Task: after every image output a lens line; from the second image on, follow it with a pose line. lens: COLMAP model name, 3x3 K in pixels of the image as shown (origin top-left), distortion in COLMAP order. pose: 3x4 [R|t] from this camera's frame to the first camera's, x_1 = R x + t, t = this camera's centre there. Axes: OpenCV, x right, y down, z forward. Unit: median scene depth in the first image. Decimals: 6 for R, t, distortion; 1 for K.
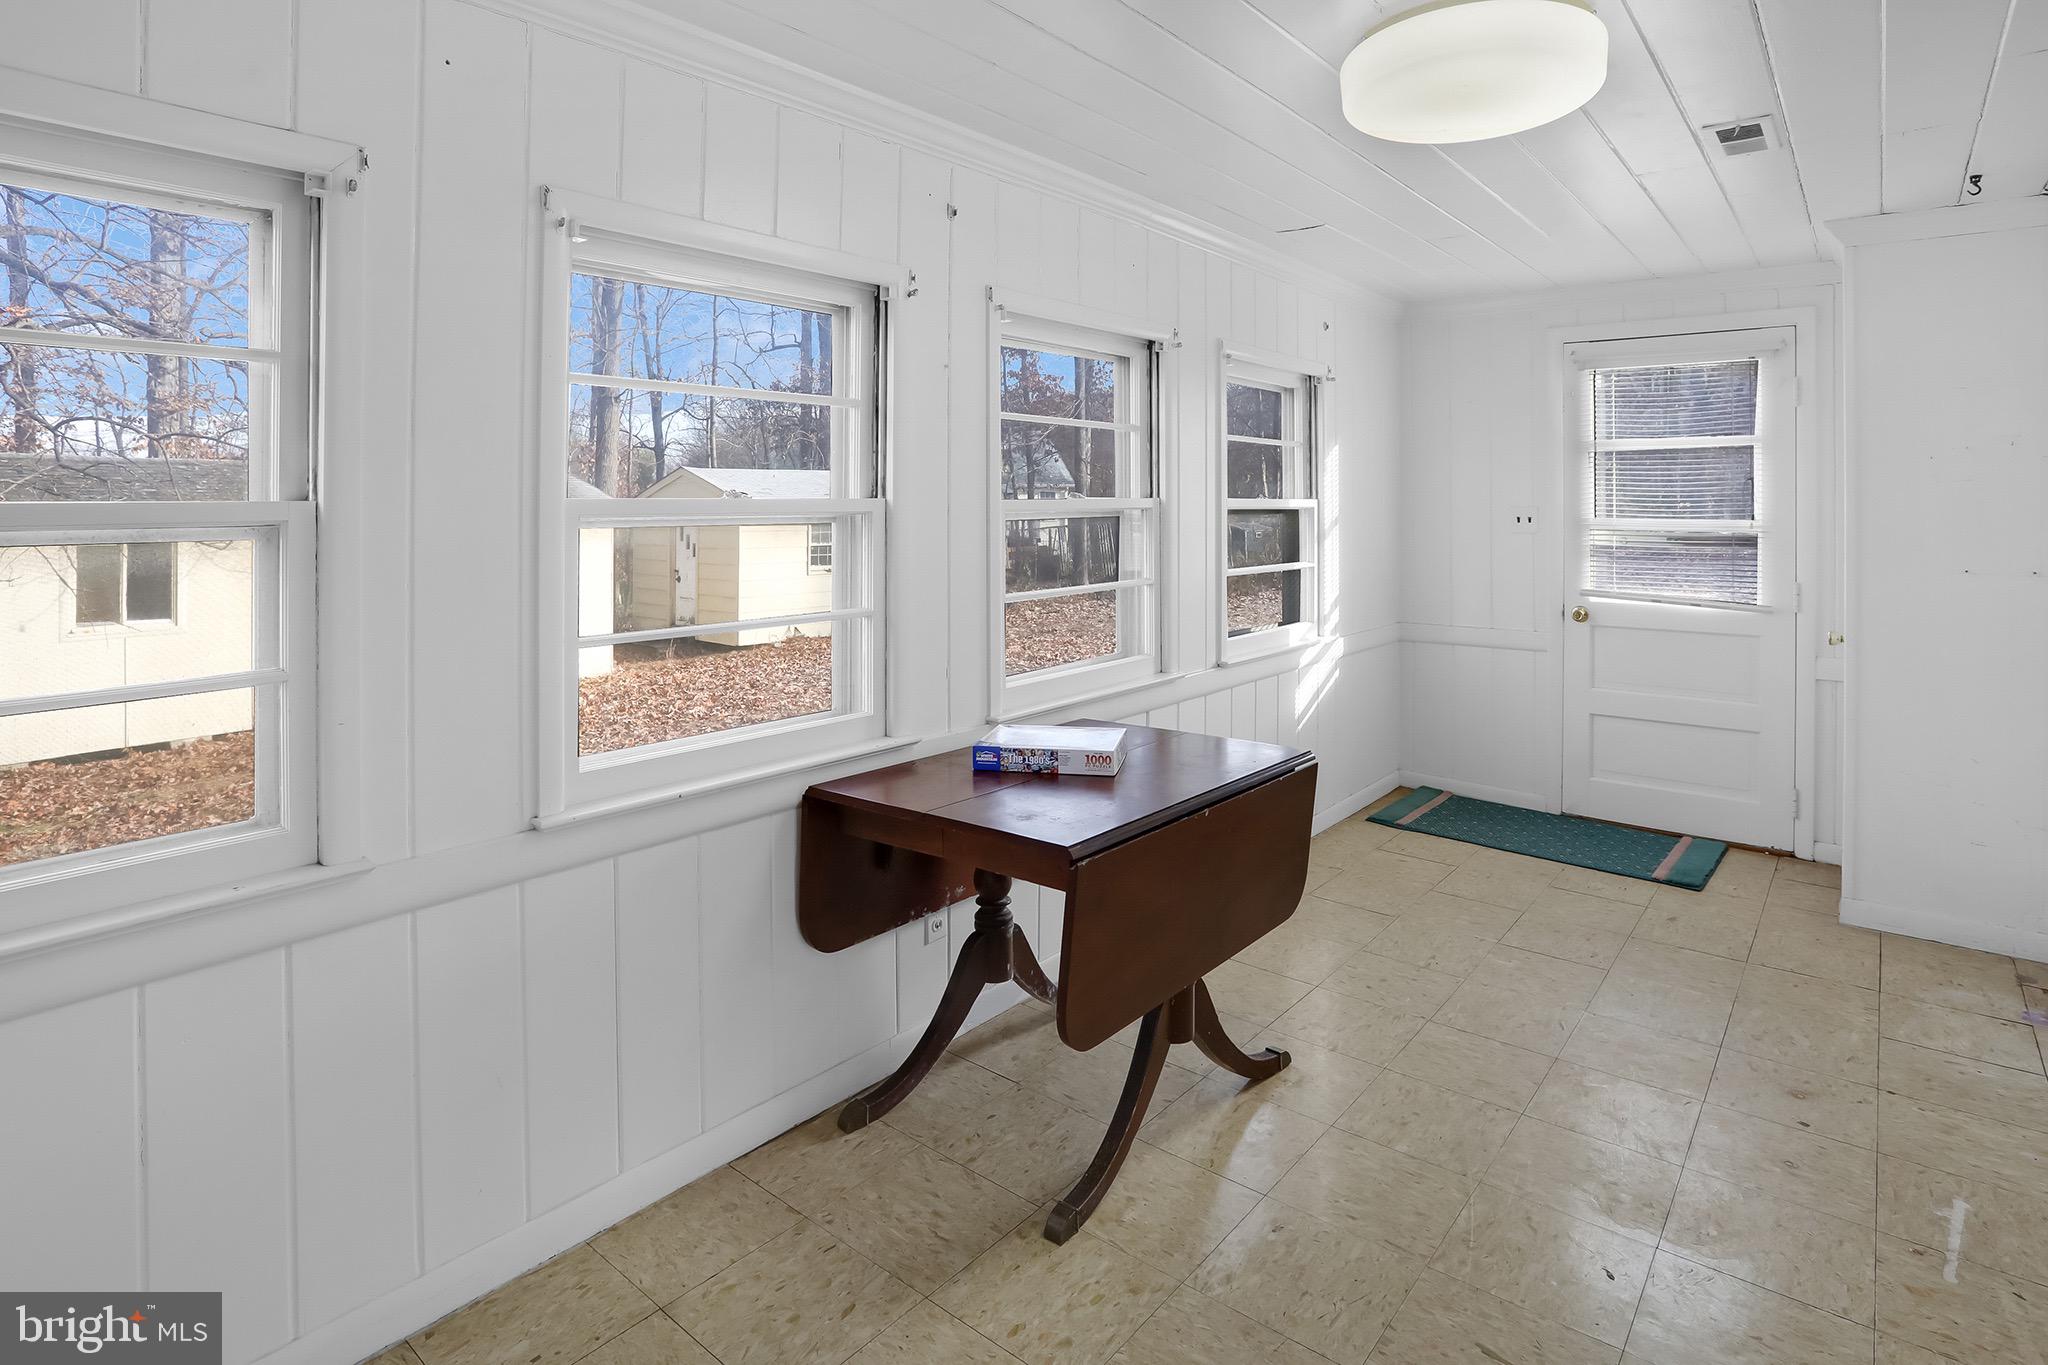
lens RADIAL K [[1077.0, 0, 1027.6], [0, 1077.0, 548.1], [0, 0, 1]] dist [-0.066529, 0.024136]
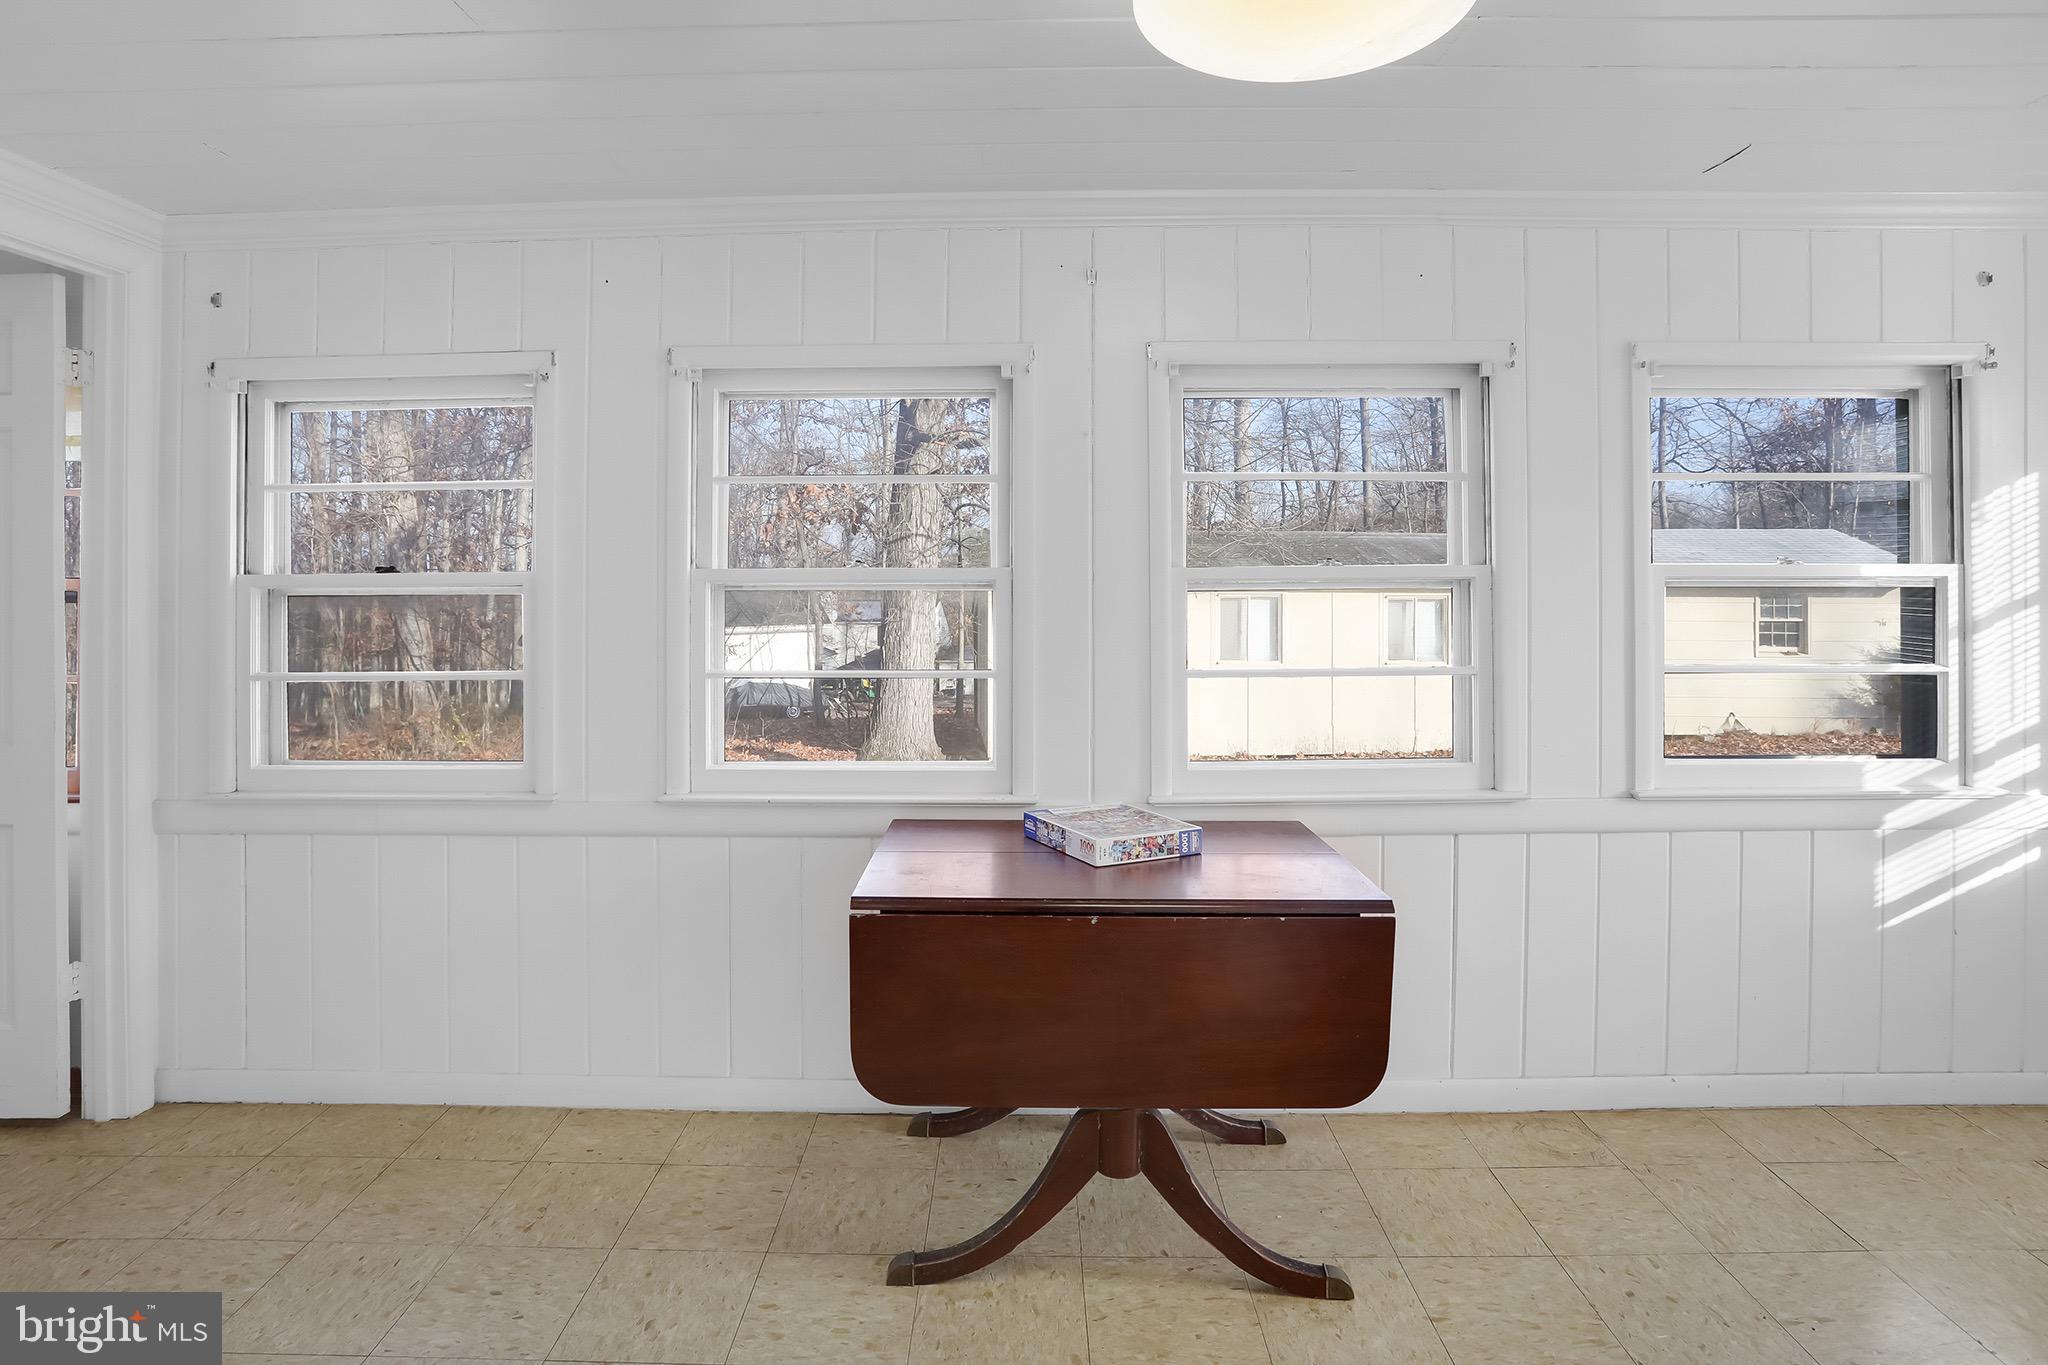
lens RADIAL K [[1115.3, 0, 1020.3], [0, 1115.3, 575.8], [0, 0, 1]] dist [-0.037631, 0.002358]
pose [[0.621247, -0.000684, -0.783615, 0.874266], [-0.027251, 0.999376, -0.022477, -0.021379], [0.783141, 0.035318, 0.620841, 0.357163]]
